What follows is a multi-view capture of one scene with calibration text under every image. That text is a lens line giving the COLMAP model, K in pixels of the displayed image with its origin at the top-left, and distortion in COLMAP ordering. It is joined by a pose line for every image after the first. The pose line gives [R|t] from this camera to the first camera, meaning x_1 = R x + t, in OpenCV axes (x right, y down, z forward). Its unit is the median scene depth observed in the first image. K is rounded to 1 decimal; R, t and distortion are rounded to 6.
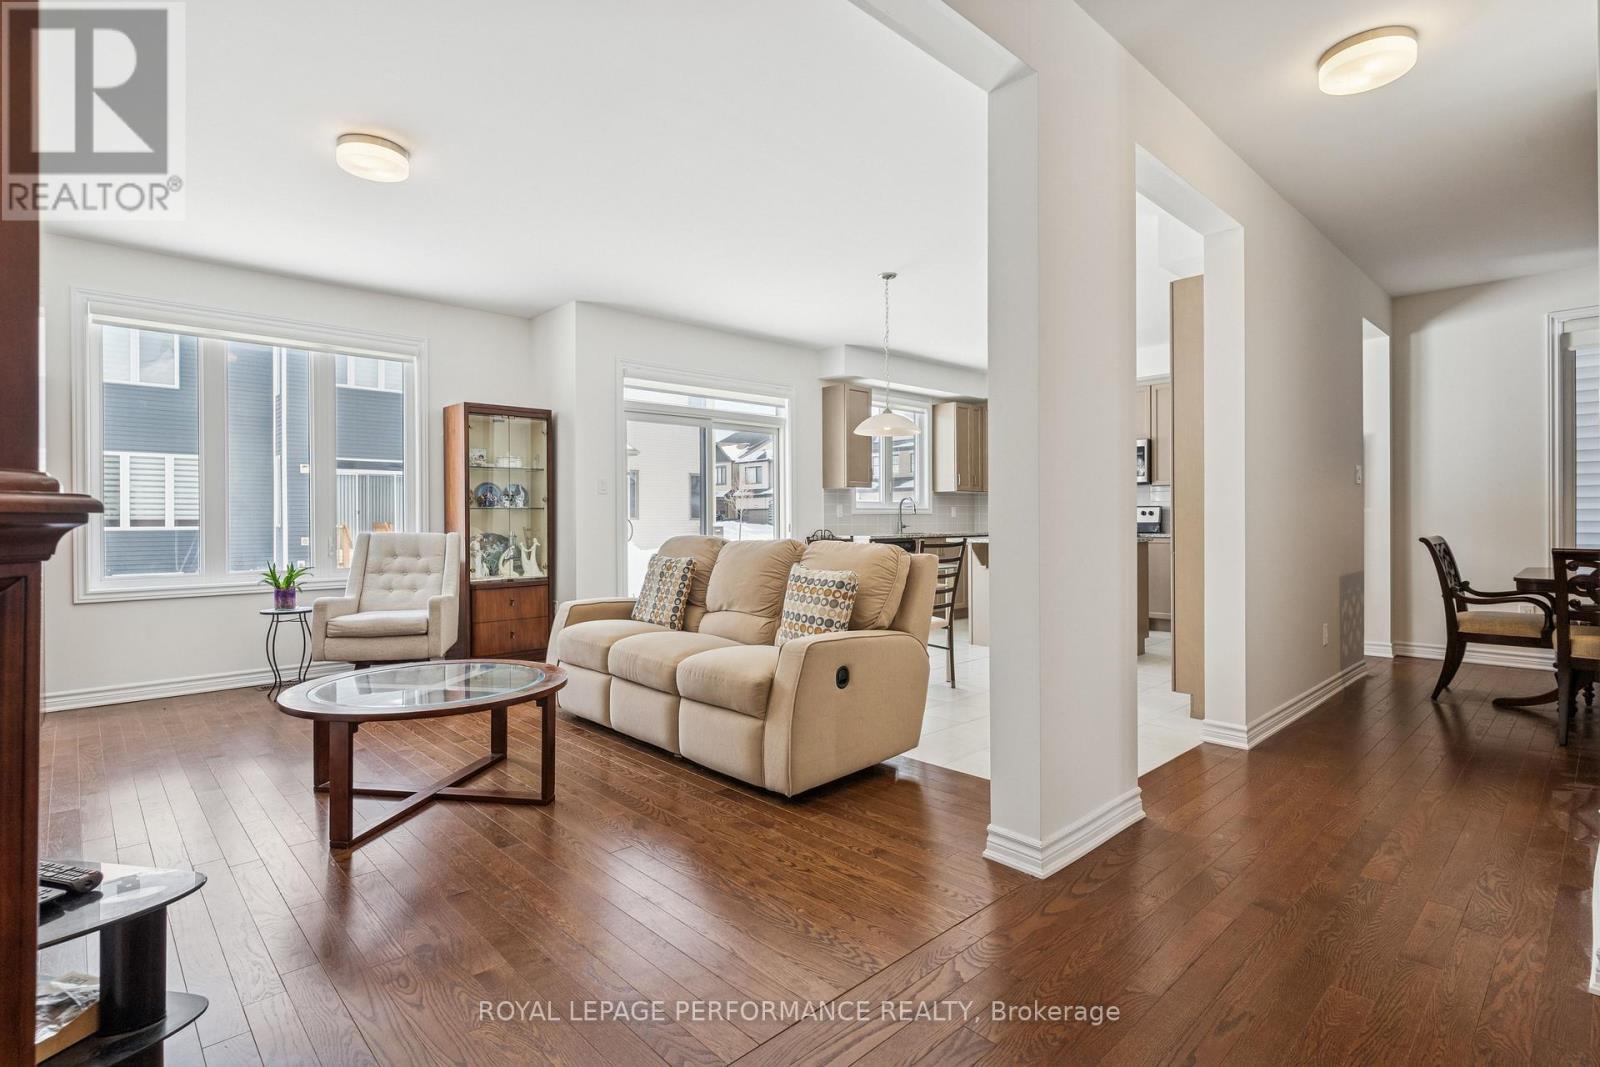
lens RADIAL K [[768.5, 0, 795.5], [0, 768.5, 521.1], [0, 0, 1]] dist [-0.002998, 0.000843]
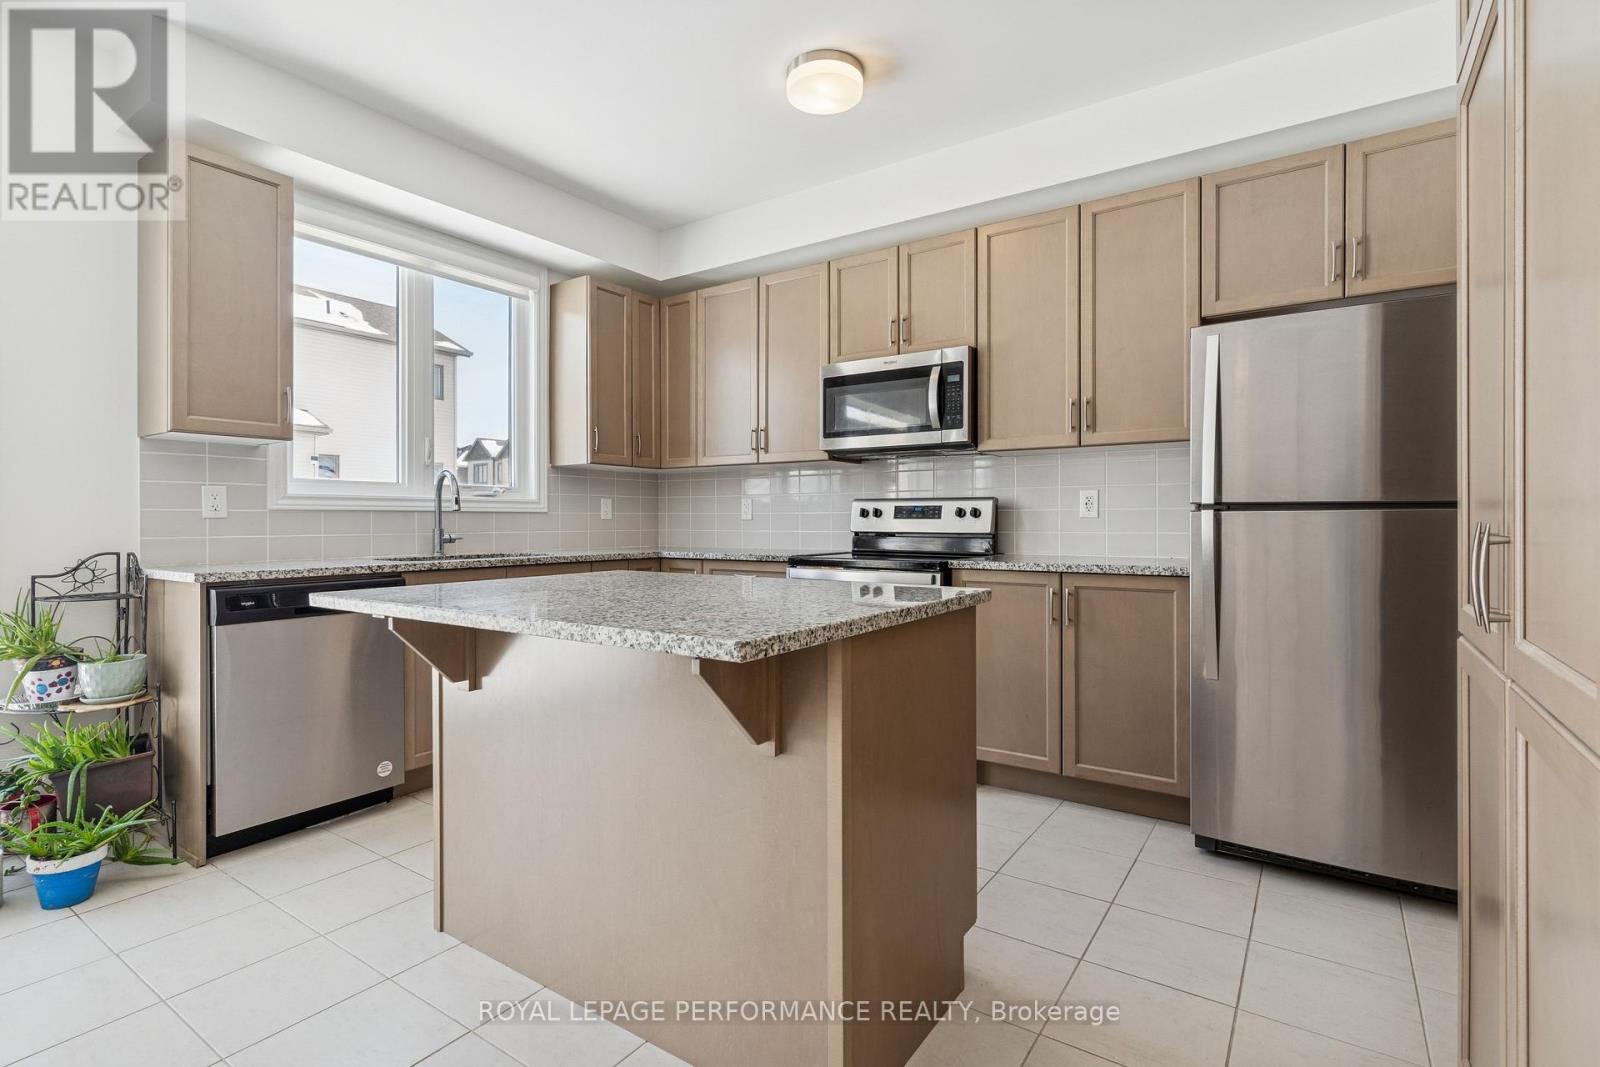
lens RADIAL K [[768.5, 0, 802.0], [0, 768.5, 524.4], [0, 0, 1]] dist [-0.002998, 0.000843]
pose [[0.975101, 0.003838, 0.221726, 0.349115], [-0.004133, 0.999991, 0.000868, -0.004529], [-0.221721, -0.001763, 0.975109, 0.772230]]
